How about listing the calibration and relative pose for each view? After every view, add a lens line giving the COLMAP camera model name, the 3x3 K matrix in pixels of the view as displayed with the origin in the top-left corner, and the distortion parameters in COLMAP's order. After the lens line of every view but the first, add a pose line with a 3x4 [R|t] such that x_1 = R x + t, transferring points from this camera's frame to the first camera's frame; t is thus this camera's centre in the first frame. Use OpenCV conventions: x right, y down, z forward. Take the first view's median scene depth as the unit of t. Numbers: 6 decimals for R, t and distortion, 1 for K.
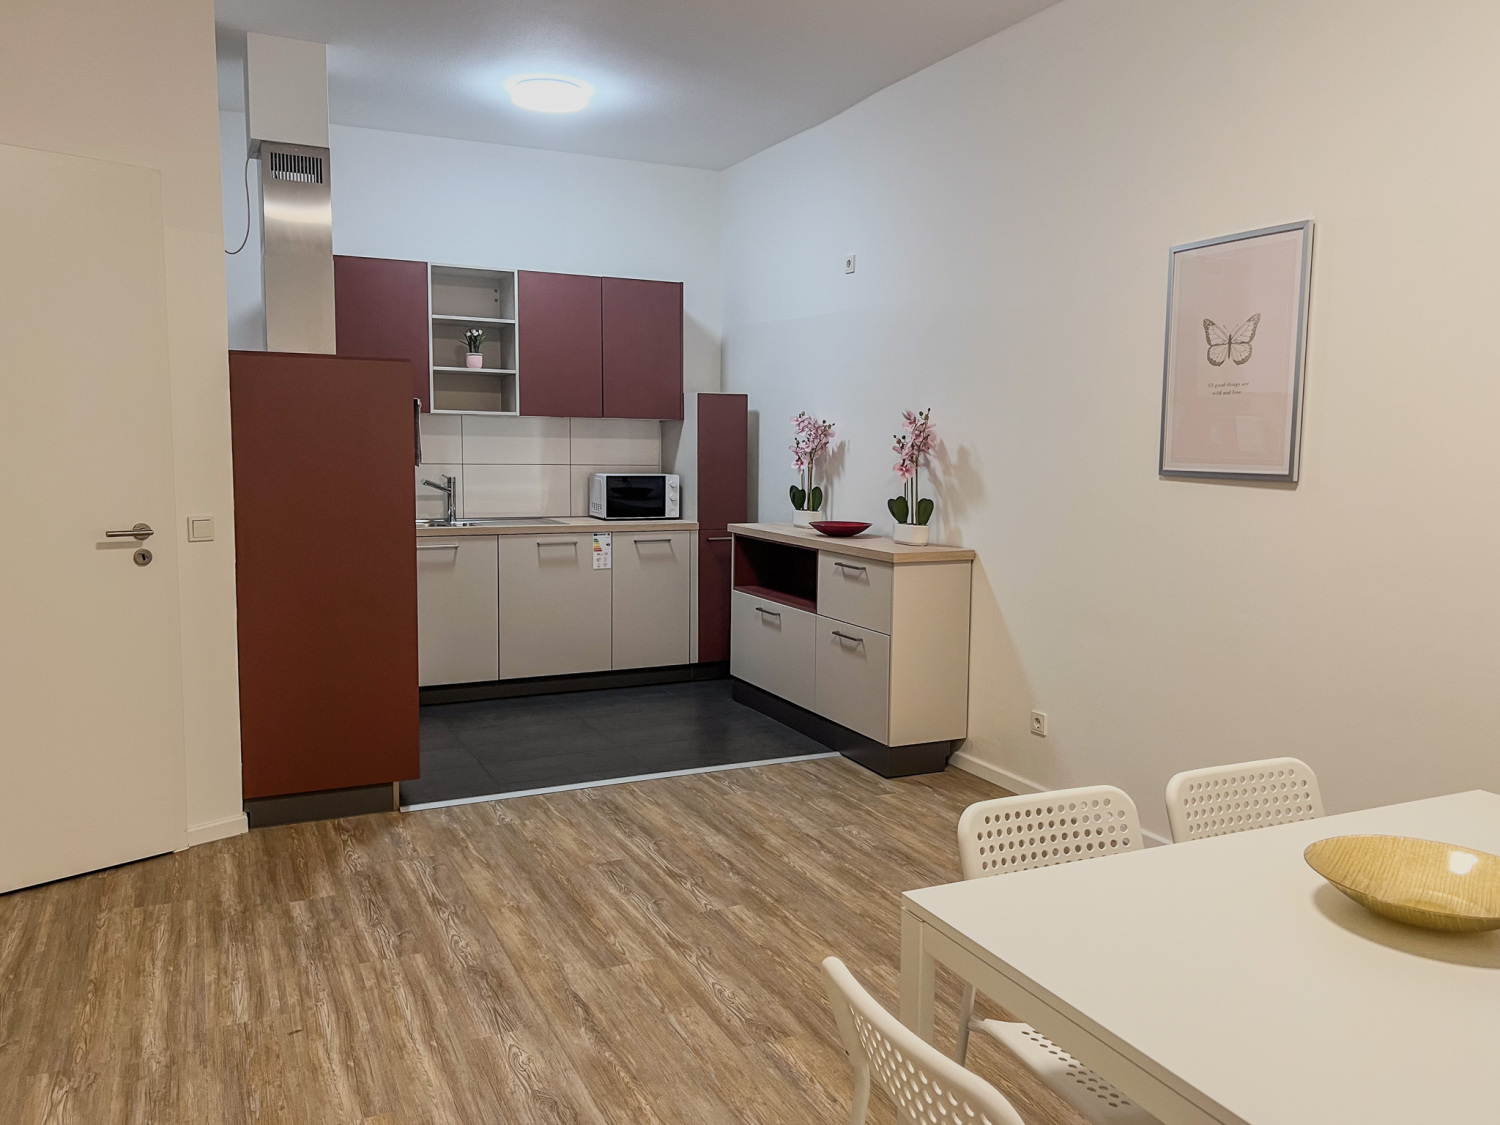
lens RADIAL K [[1125.7, 0, 750.1], [0, 1125.7, 561.0], [0, 0, 1]] dist [0.068017, -0.076634]
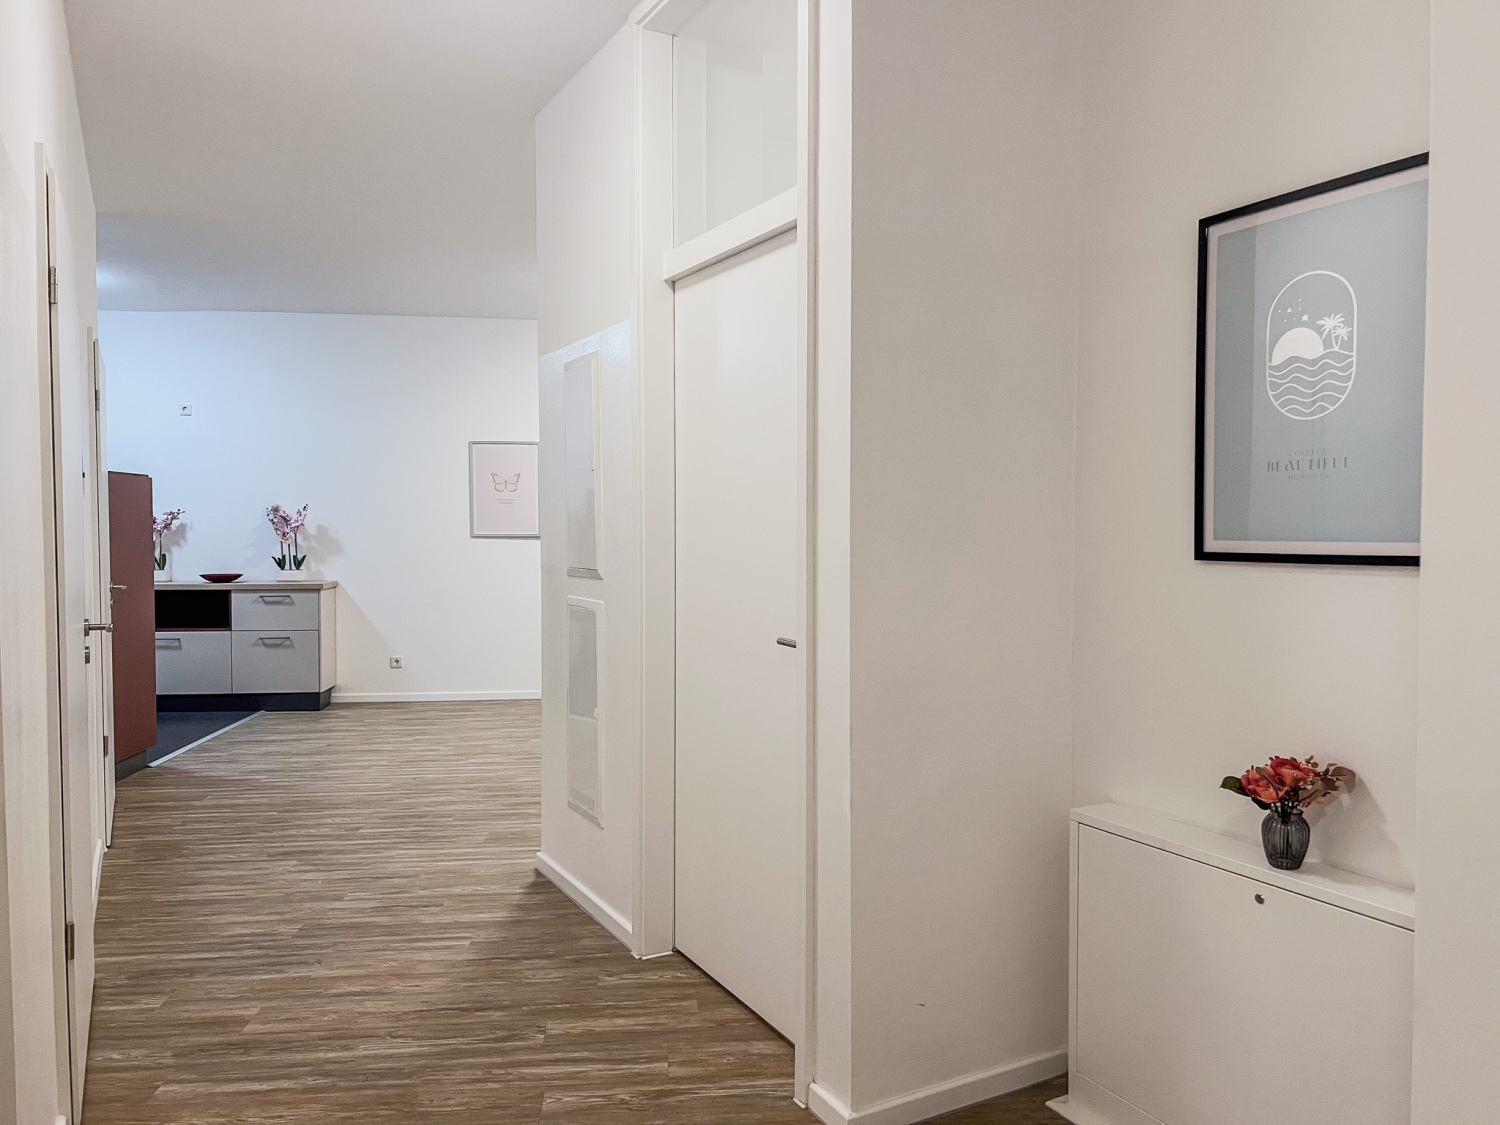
lens RADIAL K [[1125.7, 0, 715.3], [0, 1125.7, 551.2], [0, 0, 1]] dist [0.068017, -0.076634]
pose [[0.374410, -0.031337, 0.926734, -1.278922], [0.101762, 0.994781, -0.007475, 0.018281], [-0.921663, 0.097105, 0.375644, -0.265897]]
